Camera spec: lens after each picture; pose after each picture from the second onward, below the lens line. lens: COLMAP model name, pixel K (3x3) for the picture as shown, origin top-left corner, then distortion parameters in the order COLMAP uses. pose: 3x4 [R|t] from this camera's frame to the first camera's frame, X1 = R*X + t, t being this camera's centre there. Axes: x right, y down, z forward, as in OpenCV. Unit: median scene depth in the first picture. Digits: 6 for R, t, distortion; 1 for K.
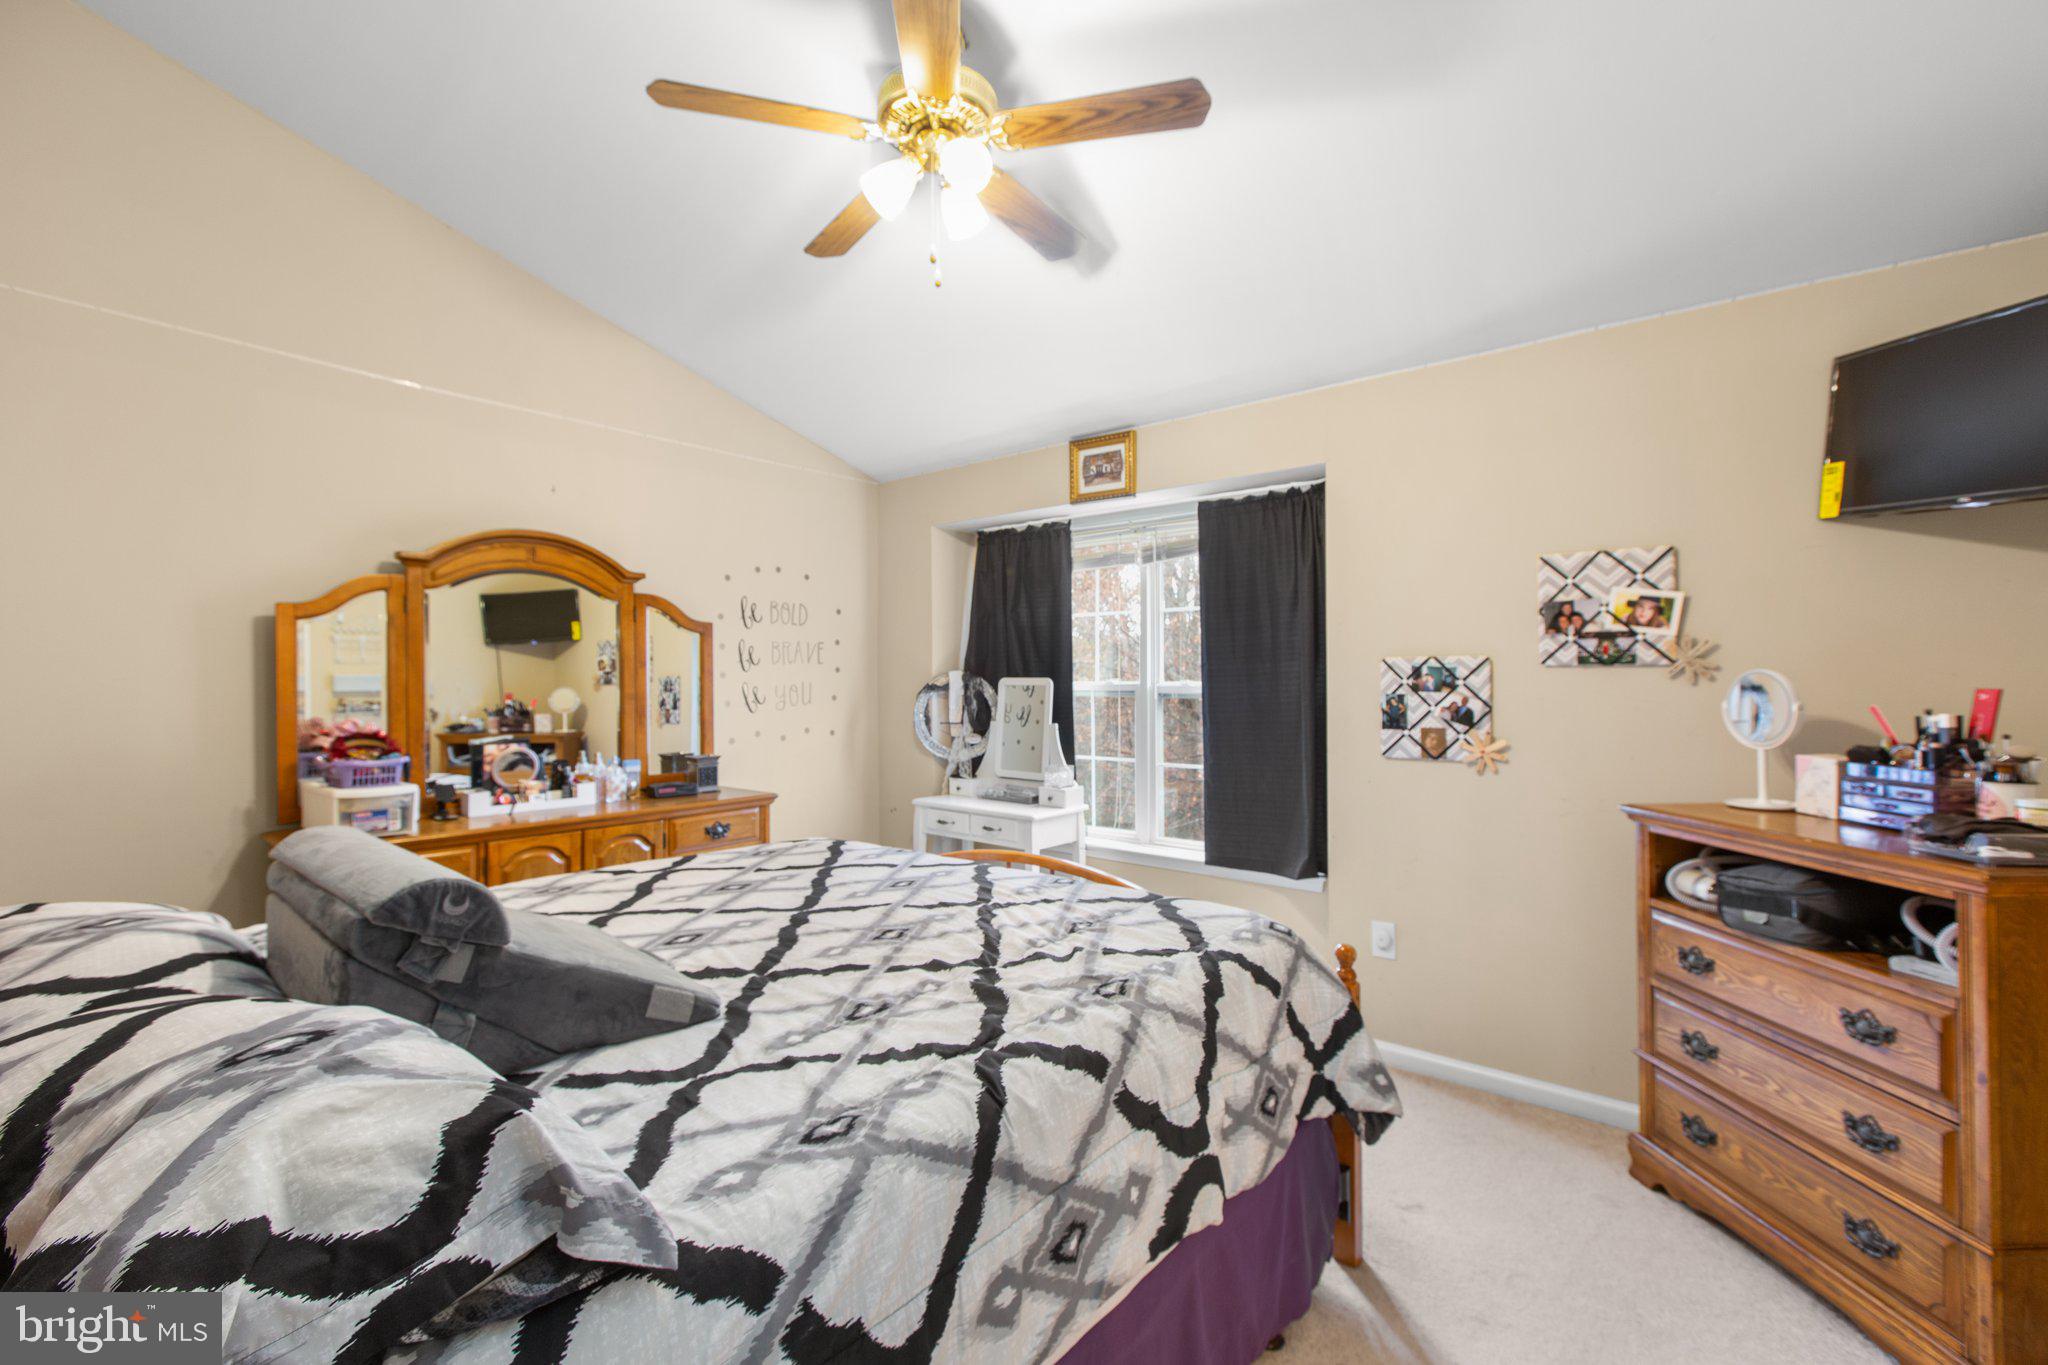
lens RADIAL K [[915.6, 0, 1019.0], [0, 915.6, 679.2], [0, 0, 1]] dist [-0.000038, -0.000503]
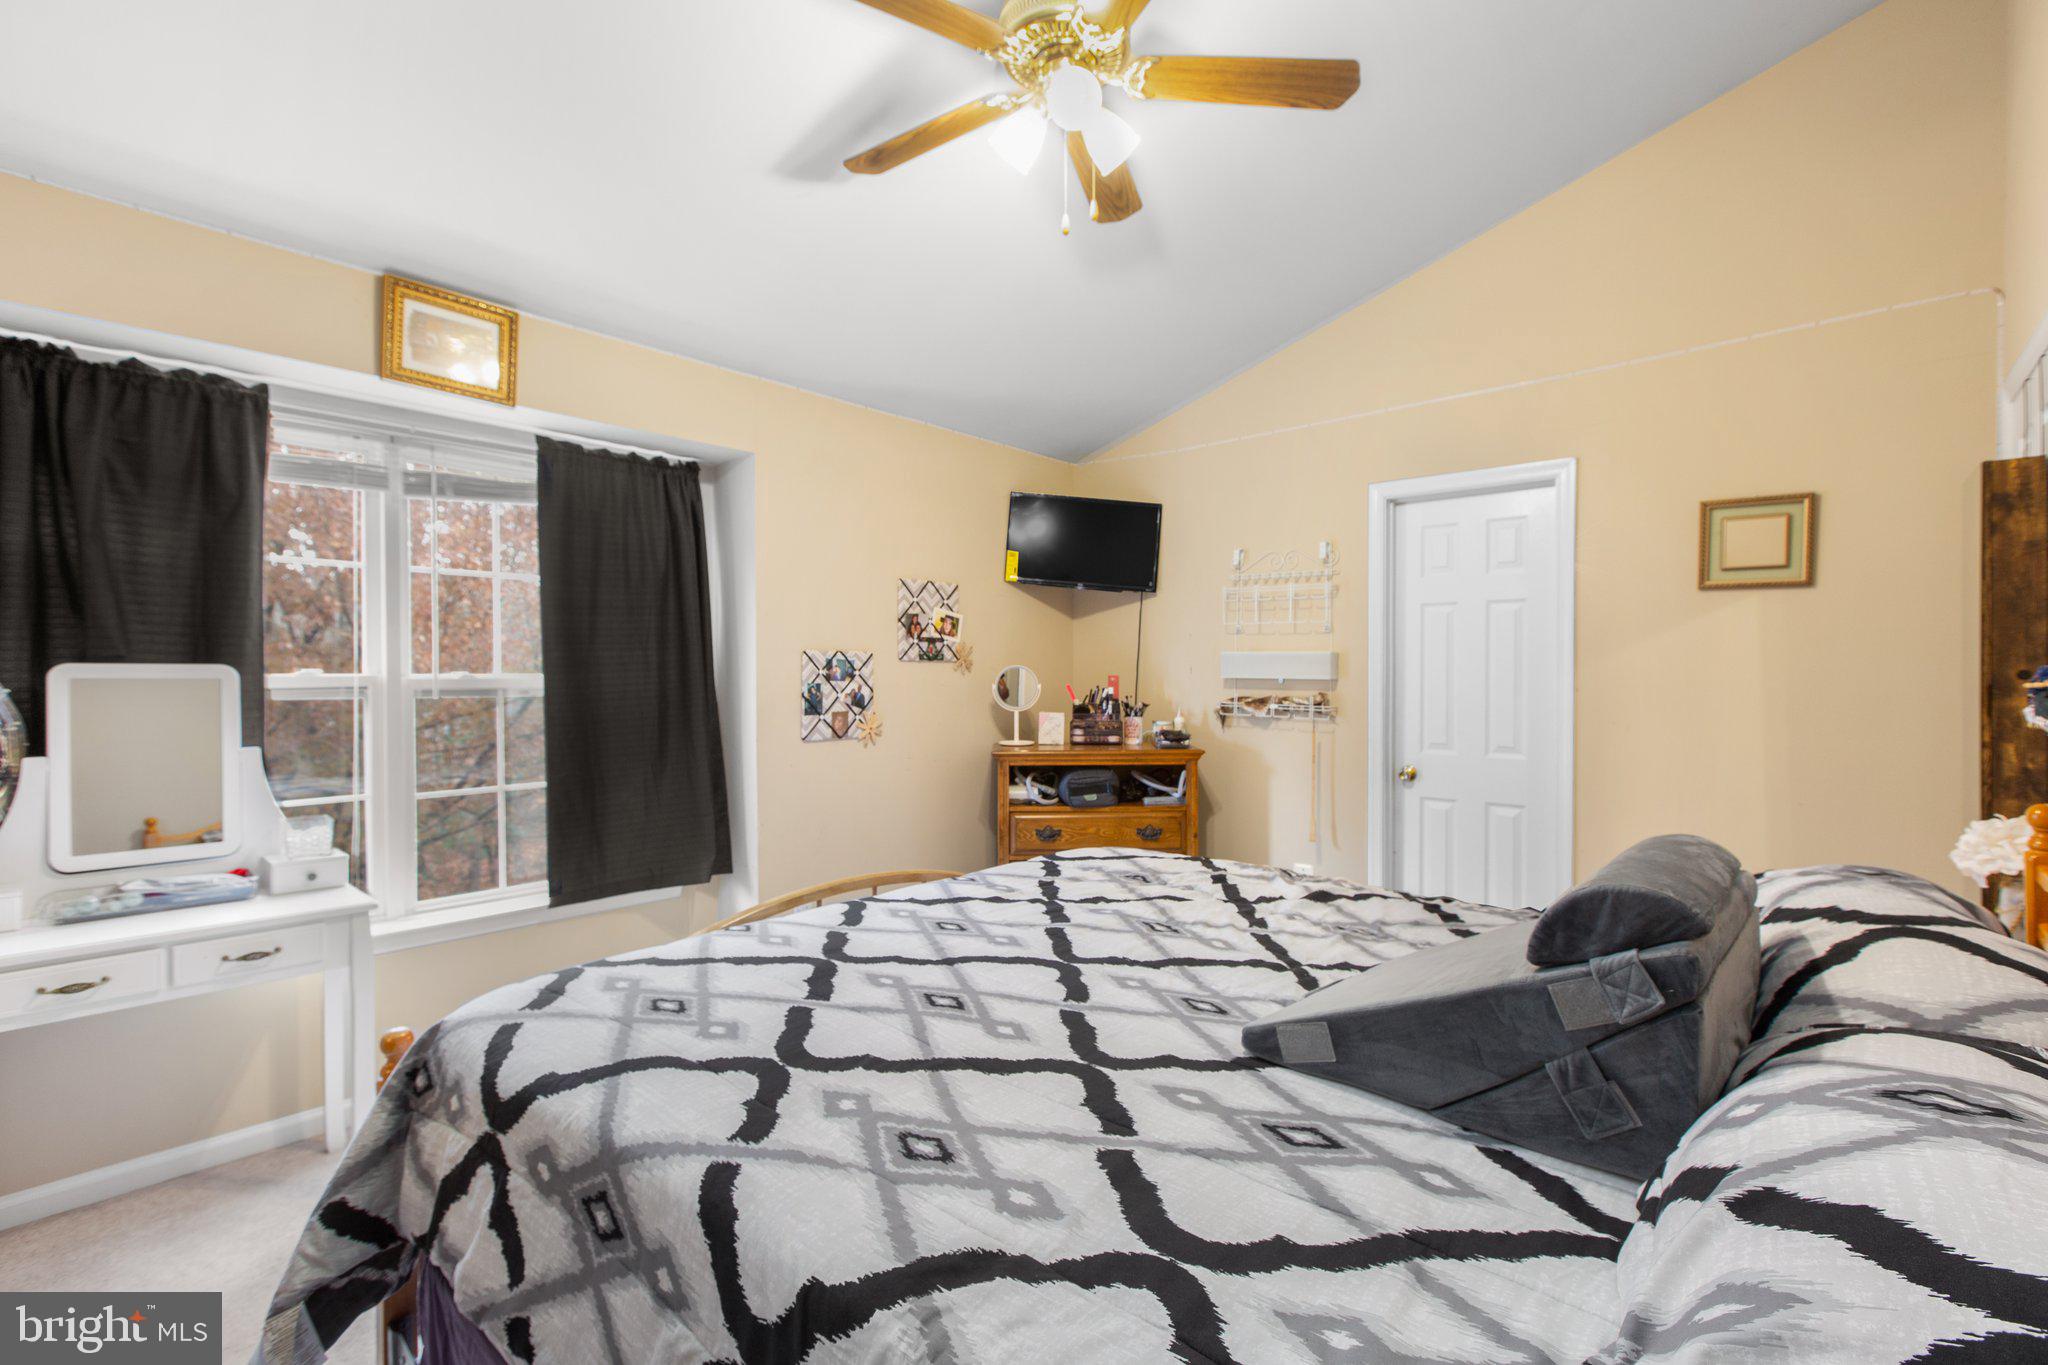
lens RADIAL K [[915.6, 0, 1019.0], [0, 915.6, 680.7], [0, 0, 1]] dist [-0.000038, -0.000503]
pose [[0.005501, -0.010493, 0.999930, -0.723208], [-0.002694, 0.999941, 0.010508, 0.000601], [-0.999981, -0.002751, 0.005473, 0.766709]]
